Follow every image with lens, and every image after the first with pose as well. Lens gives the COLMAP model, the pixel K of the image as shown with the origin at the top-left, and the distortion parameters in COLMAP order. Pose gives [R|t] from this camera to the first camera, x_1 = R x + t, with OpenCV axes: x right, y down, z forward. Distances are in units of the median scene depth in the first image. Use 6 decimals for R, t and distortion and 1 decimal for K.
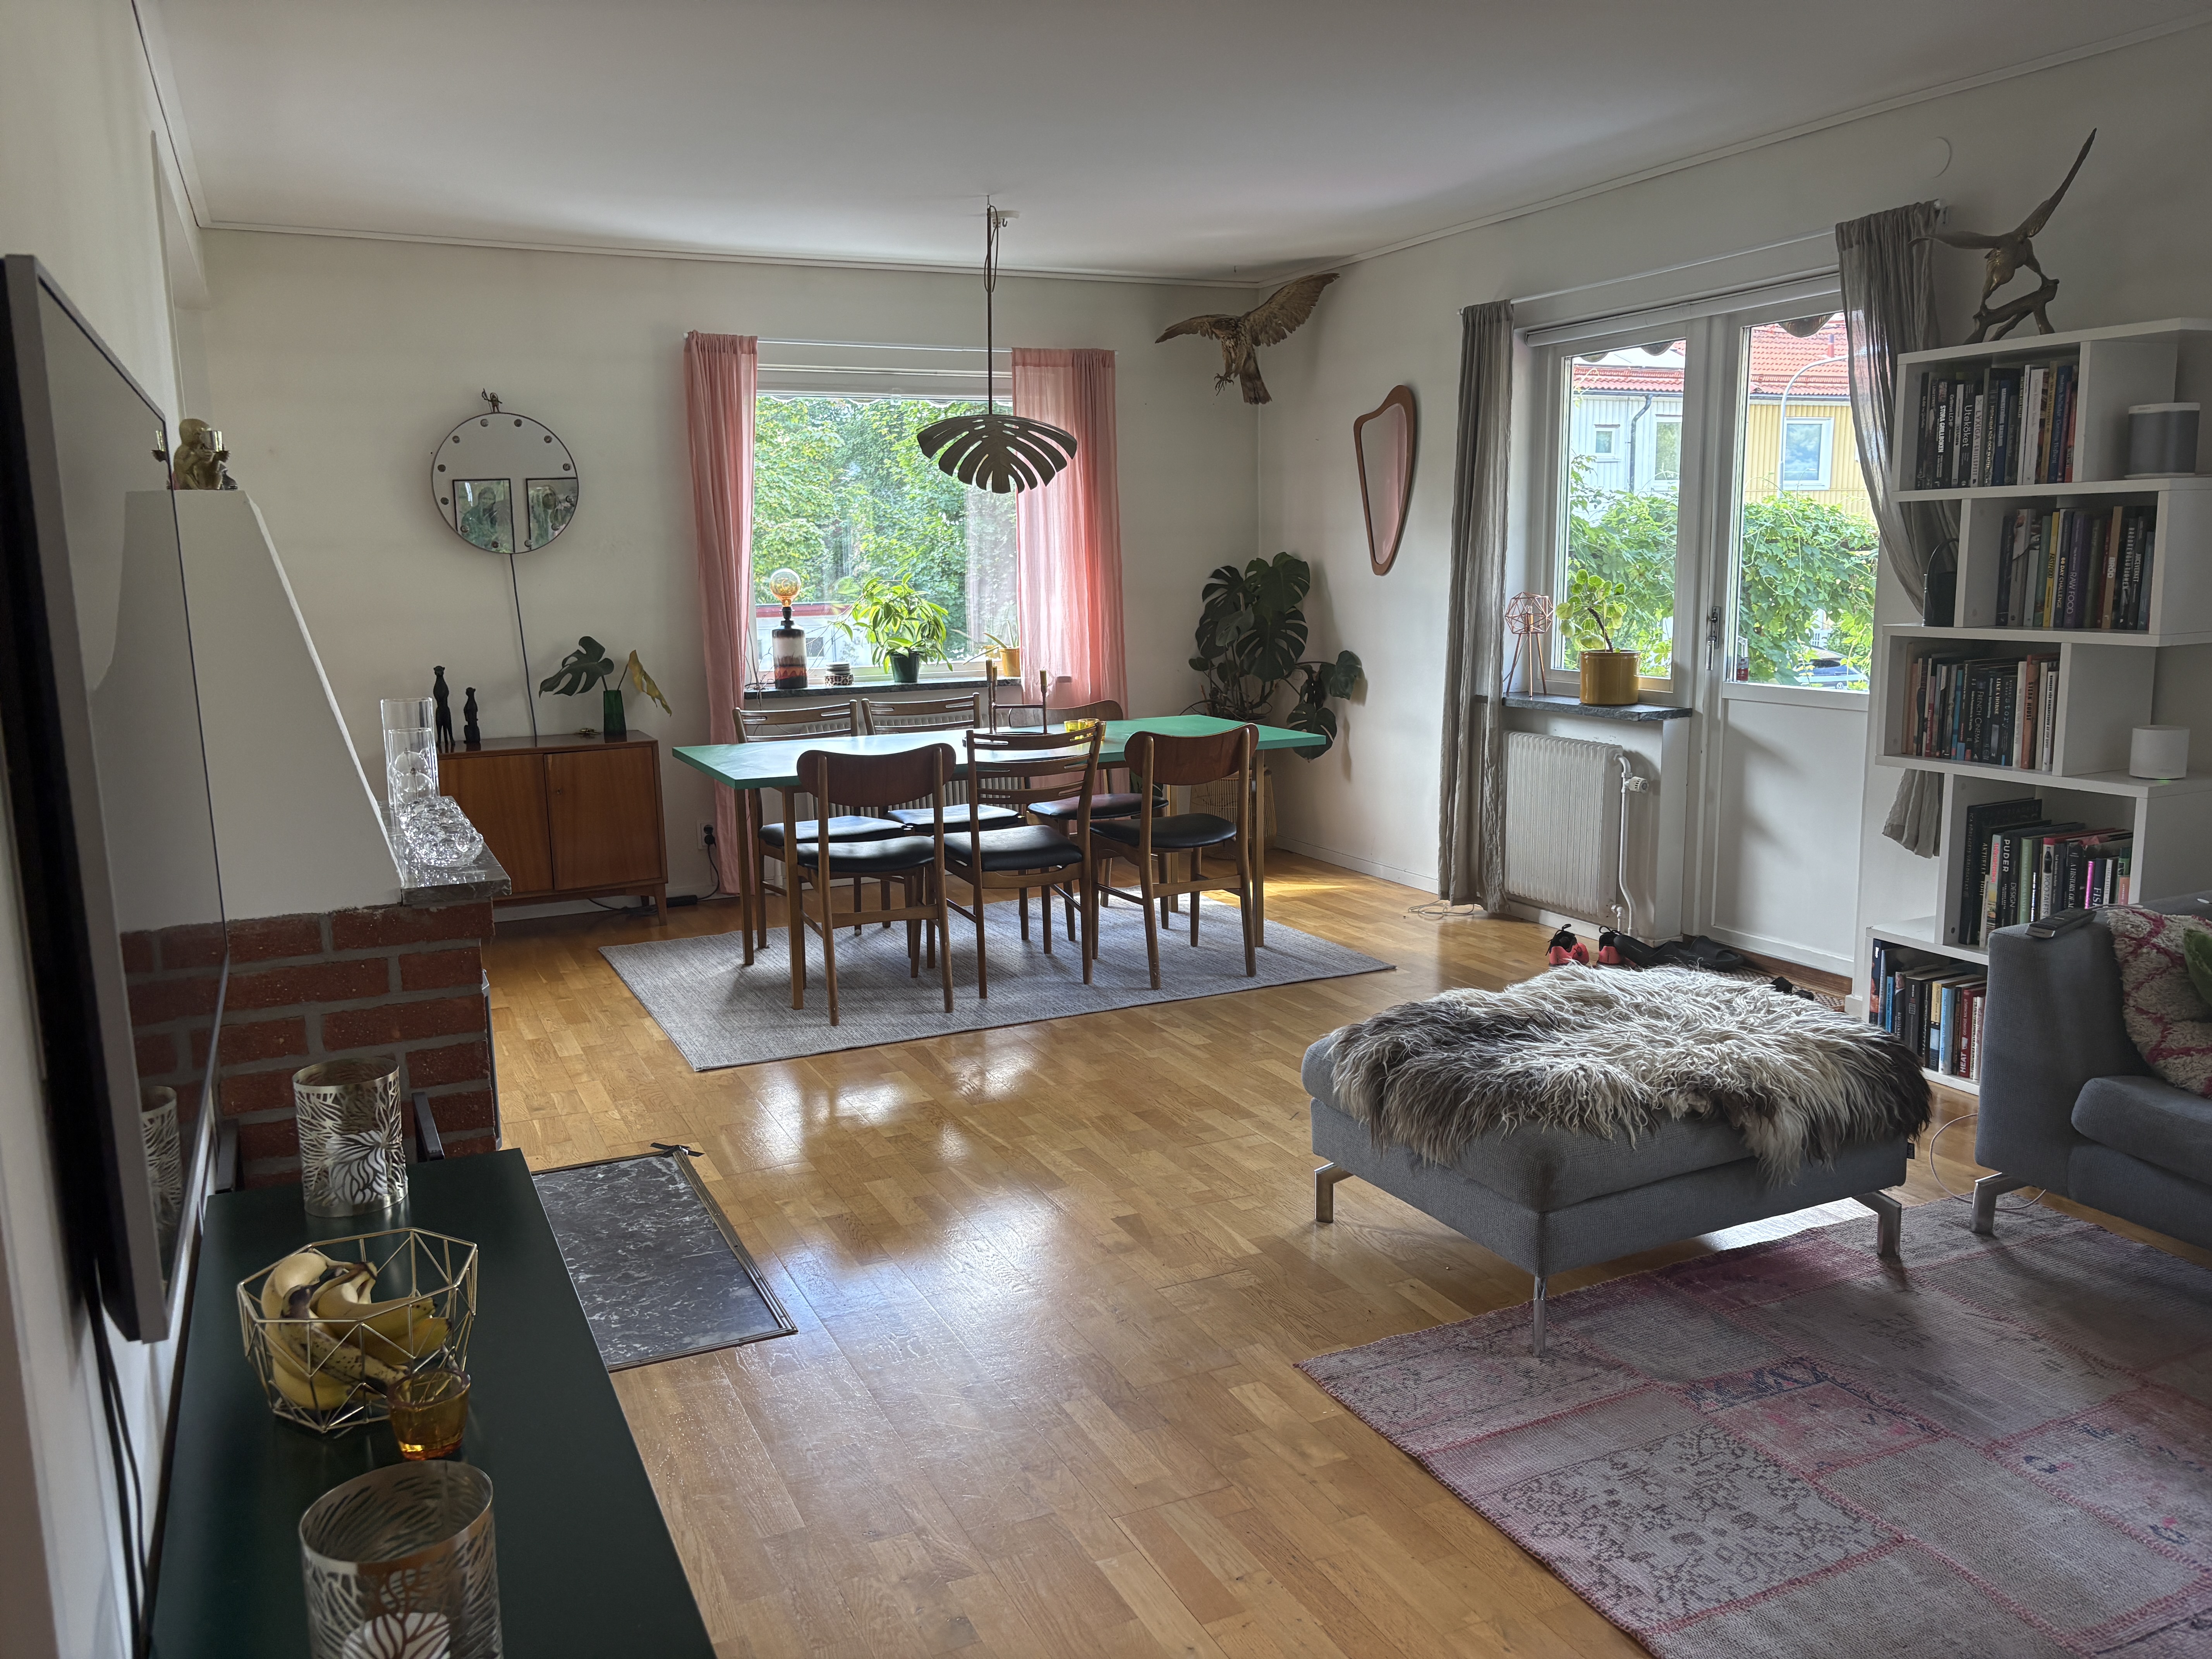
lens RADIAL K [[1675.8, 0, 1106.5], [0, 1675.8, 833.1], [0, 0, 1]] dist [0.003746, 0.000998]
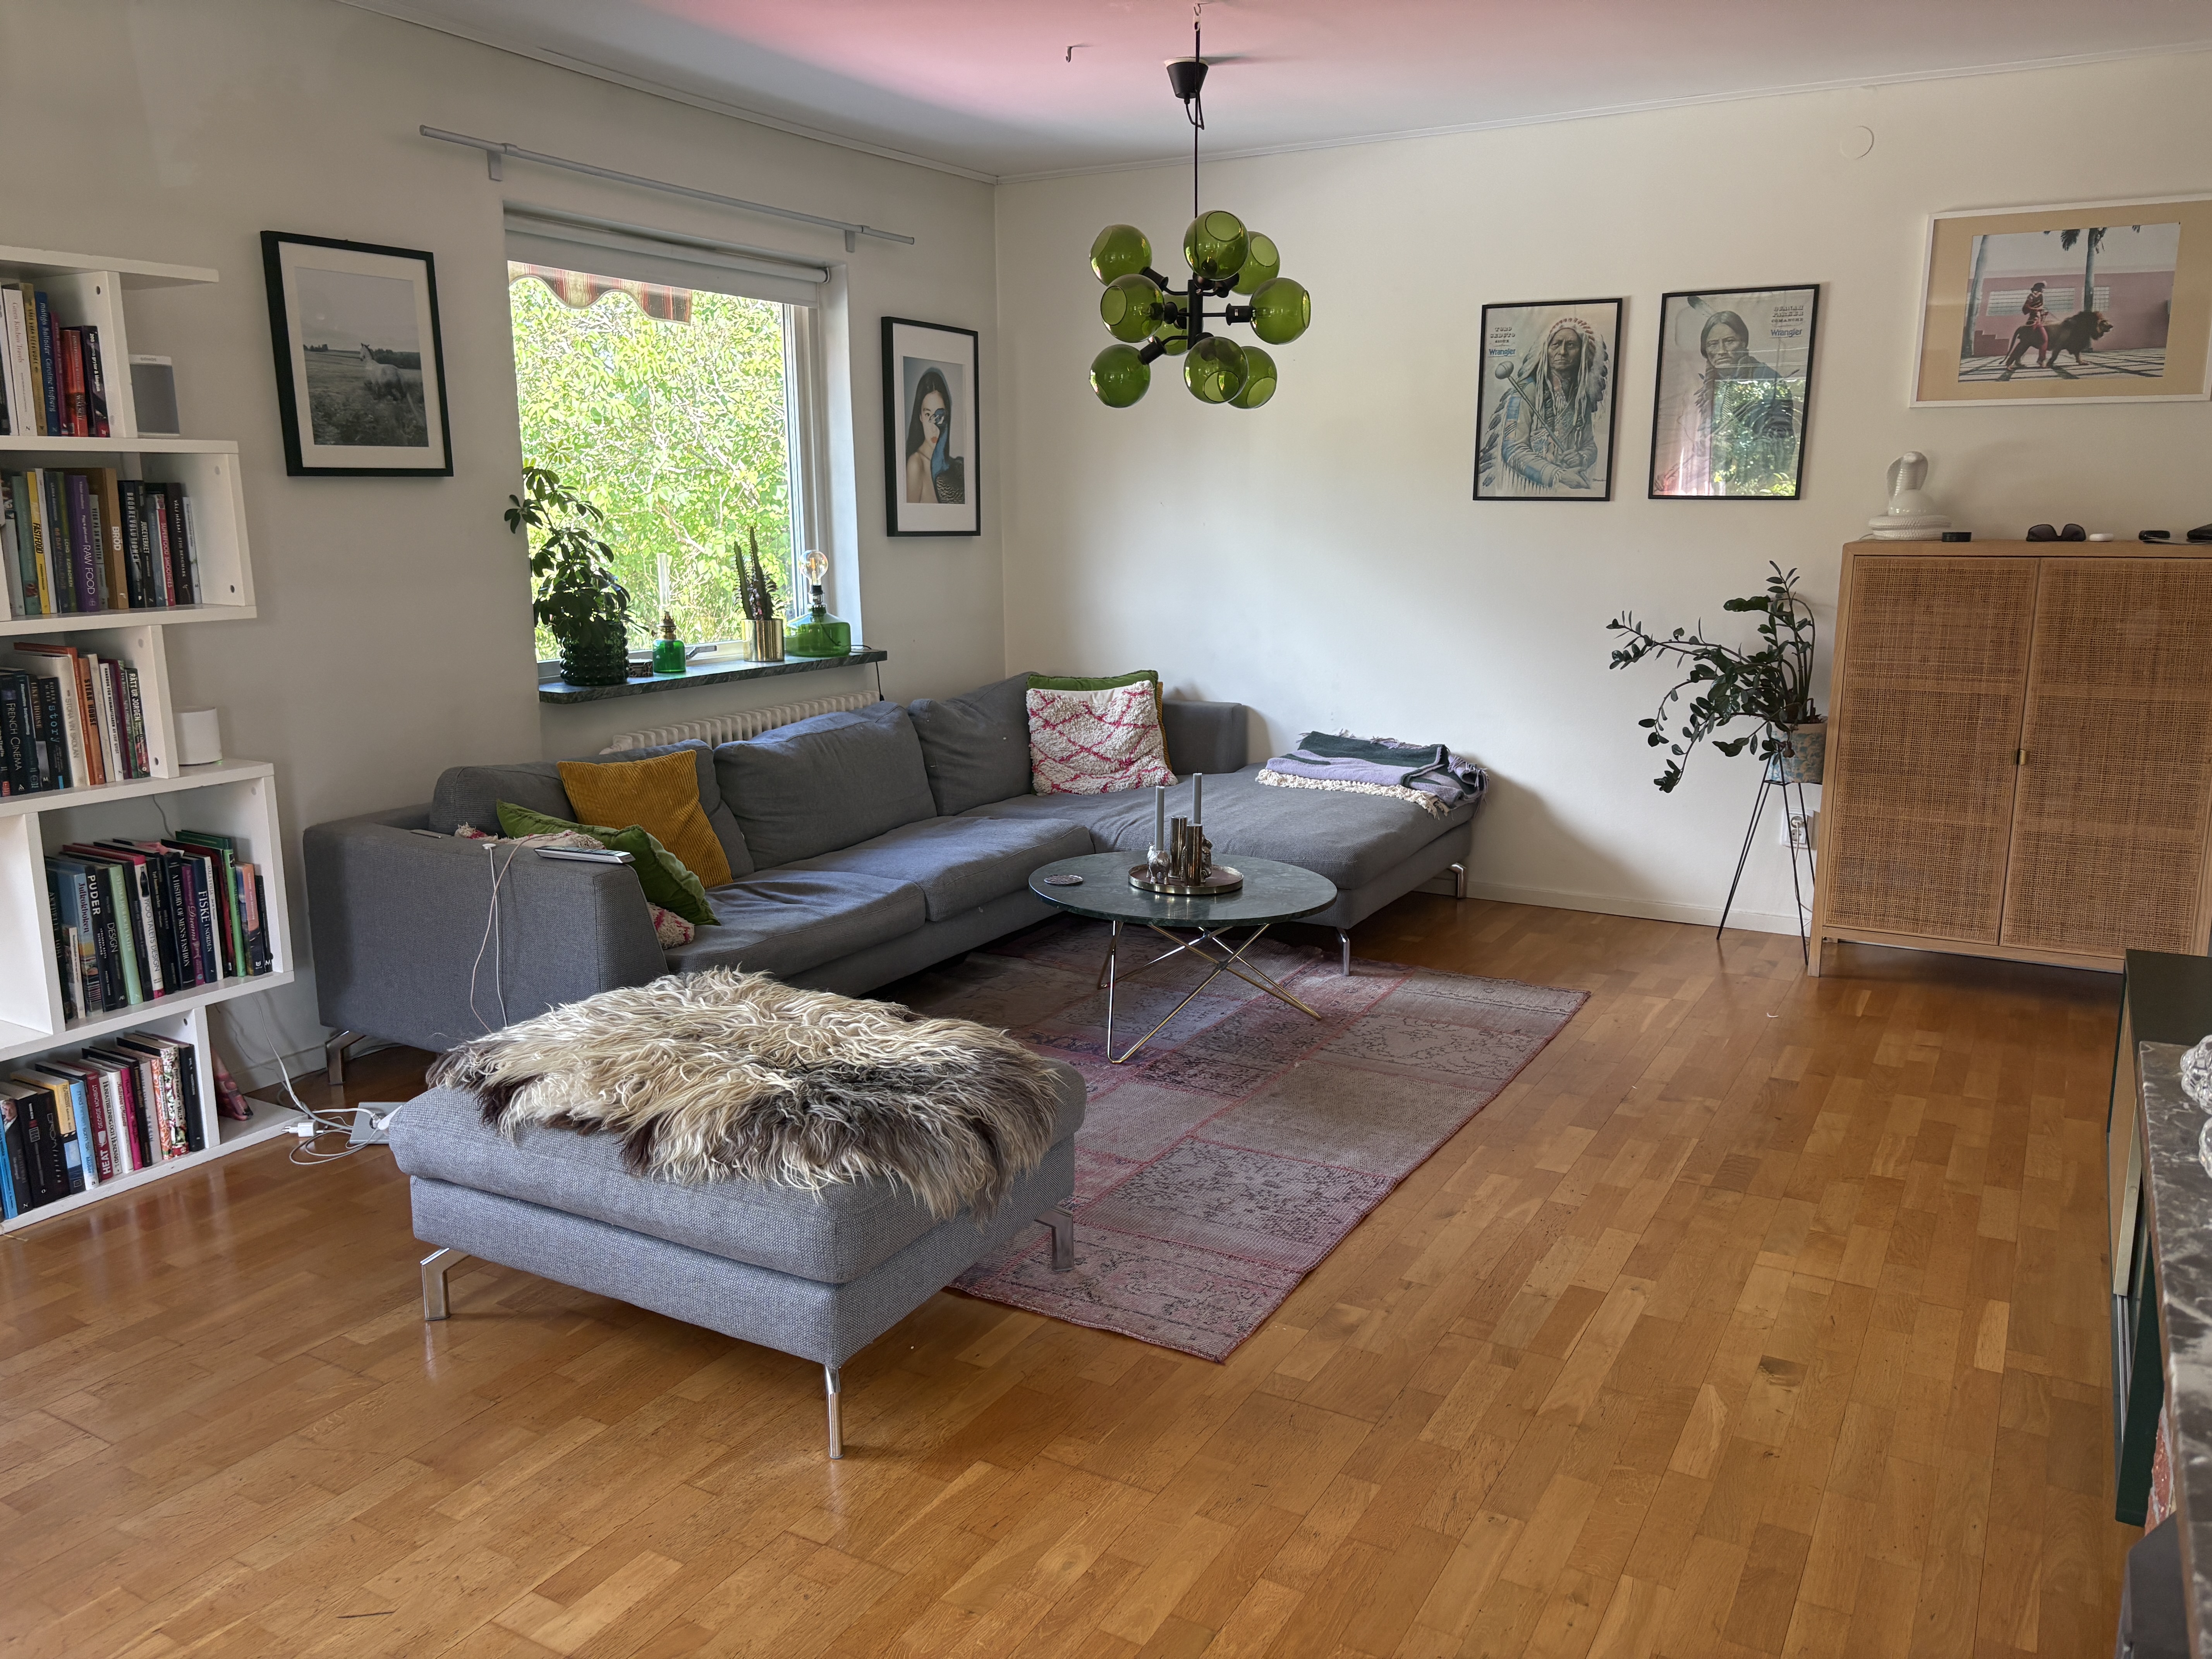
lens RADIAL K [[1675.8, 0, 1107.3], [0, 1675.8, 830.3], [0, 0, 1]] dist [0.003746, 0.000998]
pose [[-0.573931, -0.142022, 0.806494, -0.404133], [0.149466, 0.950136, 0.273683, -0.168154], [-0.805148, 0.277619, -0.524085, 1.036891]]
